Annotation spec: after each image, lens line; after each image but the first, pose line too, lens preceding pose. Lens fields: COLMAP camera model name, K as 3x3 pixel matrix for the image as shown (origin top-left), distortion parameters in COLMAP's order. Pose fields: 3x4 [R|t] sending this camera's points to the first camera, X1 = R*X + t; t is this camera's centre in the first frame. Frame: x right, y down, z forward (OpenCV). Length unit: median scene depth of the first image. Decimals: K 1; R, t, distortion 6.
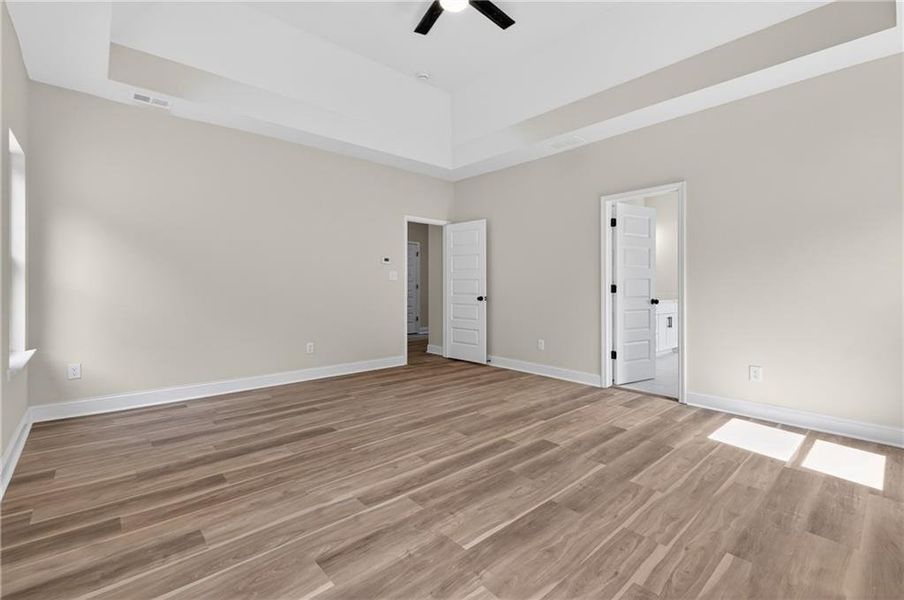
lens RADIAL K [[401.8, 0, 452.6], [0, 401.8, 283.2], [0, 0, 1]] dist [0.002931, -0.000109]
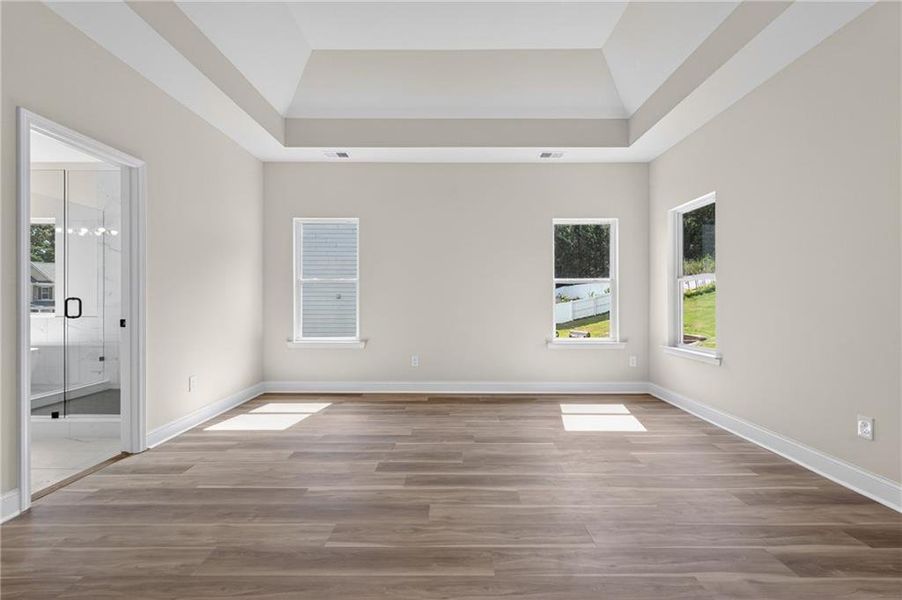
lens RADIAL K [[392.1, 0, 451.0], [0, 392.1, 300.0], [0, 0, 1]] dist [0.005253, 0.000256]
pose [[-0.740556, -0.003622, 0.671985, -0.488144], [-0.009940, 0.999935, -0.005564, 0.015787], [-0.671921, -0.010800, -0.740544, 1.577649]]
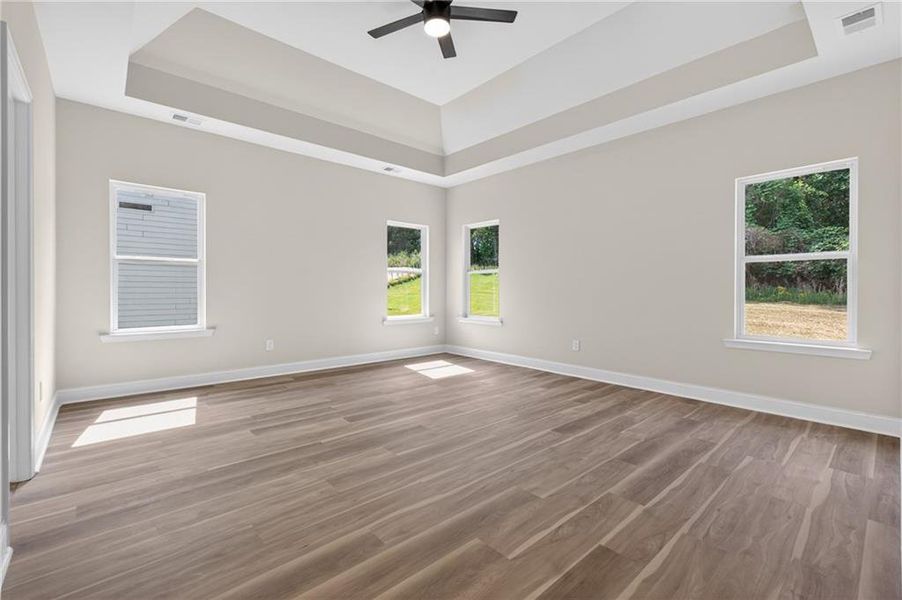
lens RADIAL K [[395.8, 0, 452.0], [0, 395.8, 293.0], [0, 0, 1]] dist [0.003531, -0.000492]
pose [[-0.999947, -0.008985, 0.005035, -0.051838], [-0.008989, 0.999959, -0.000701, 0.038730], [-0.005029, -0.000746, -0.999987, 2.128612]]
